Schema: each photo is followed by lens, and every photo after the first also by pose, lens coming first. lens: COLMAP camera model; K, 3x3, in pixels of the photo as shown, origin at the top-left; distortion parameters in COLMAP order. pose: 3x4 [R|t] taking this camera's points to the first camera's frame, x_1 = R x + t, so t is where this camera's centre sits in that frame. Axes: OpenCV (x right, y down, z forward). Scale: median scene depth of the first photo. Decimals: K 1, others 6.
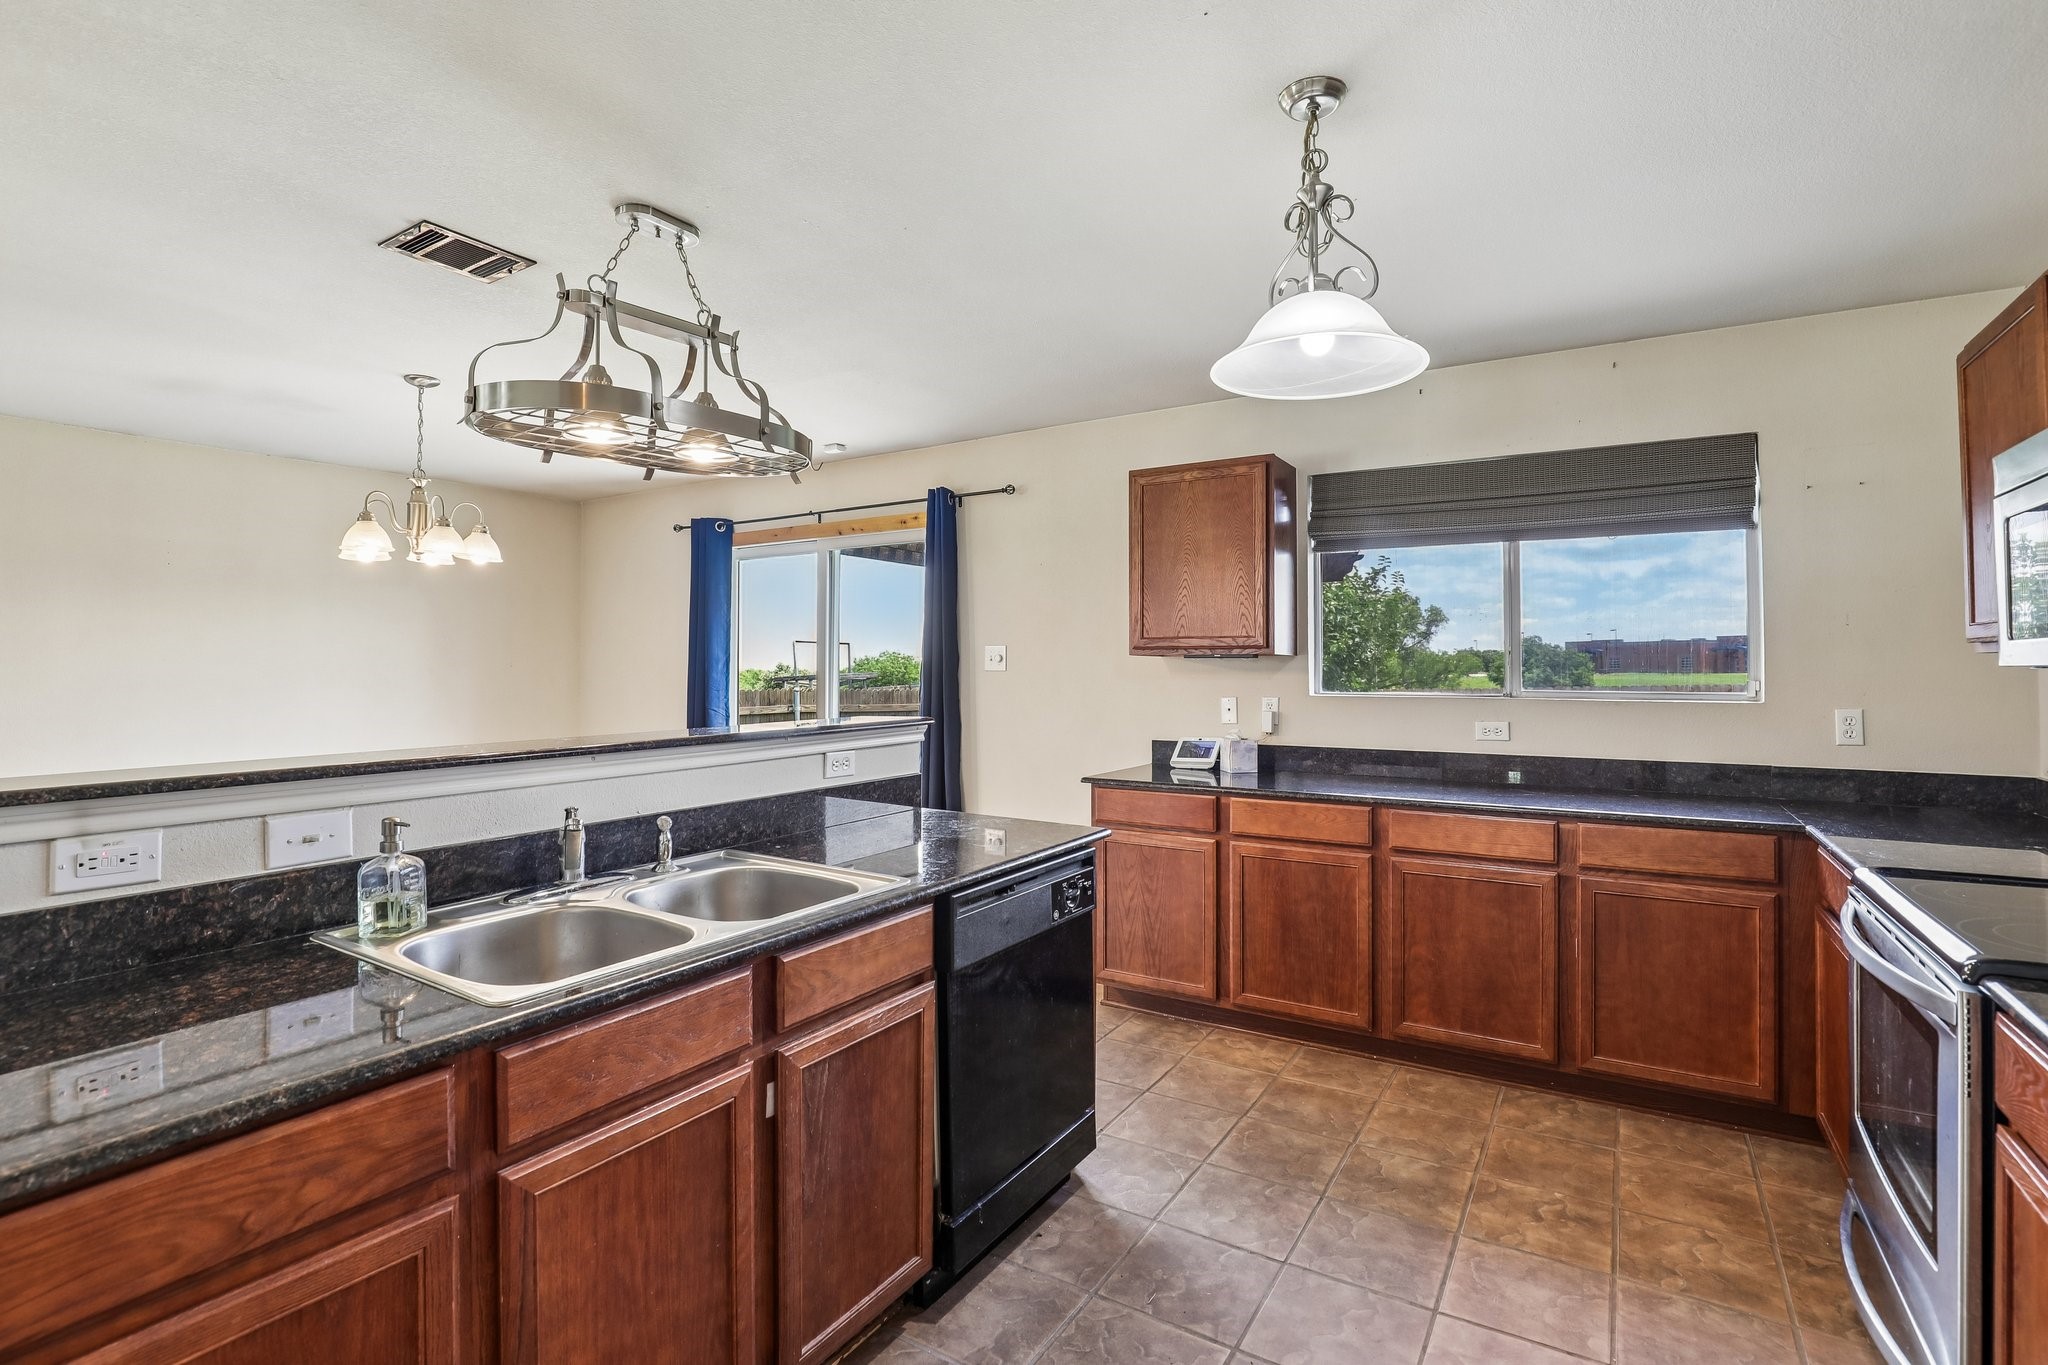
lens RADIAL K [[944.0, 0, 1043.2], [0, 944.0, 654.6], [0, 0, 1]] dist [-0.036362, 0.006915]
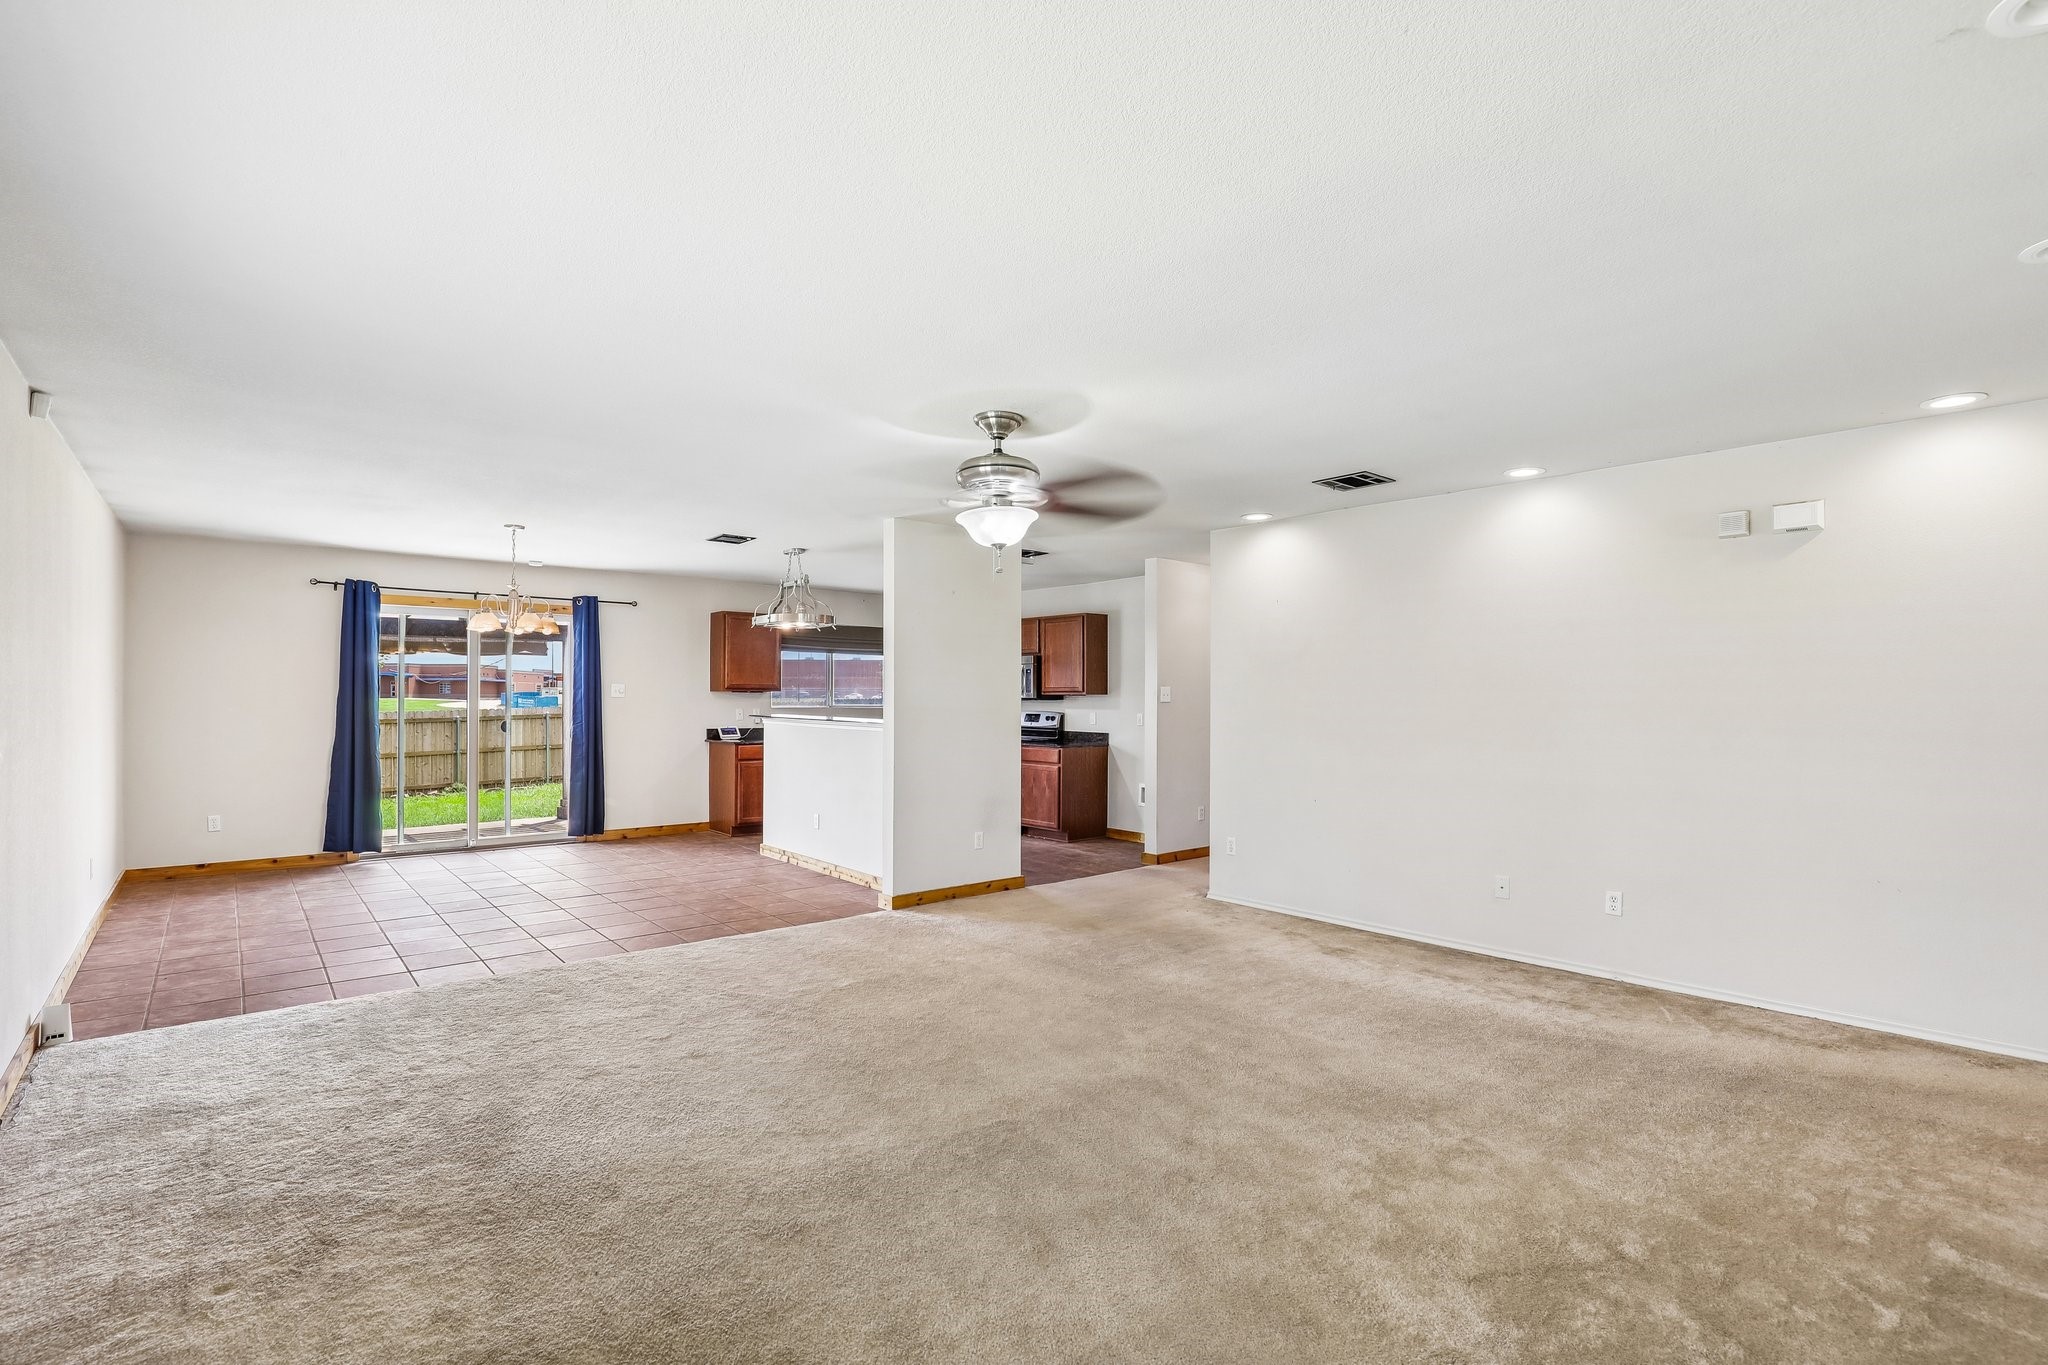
lens RADIAL K [[944.0, 0, 1031.1], [0, 944.0, 693.0], [0, 0, 1]] dist [-0.036362, 0.006915]
pose [[0.305199, 0.006067, 0.952269, -2.605401], [-0.018756, 0.999824, -0.000358, -0.010653], [-0.952104, -0.017752, 0.305259, -0.584843]]
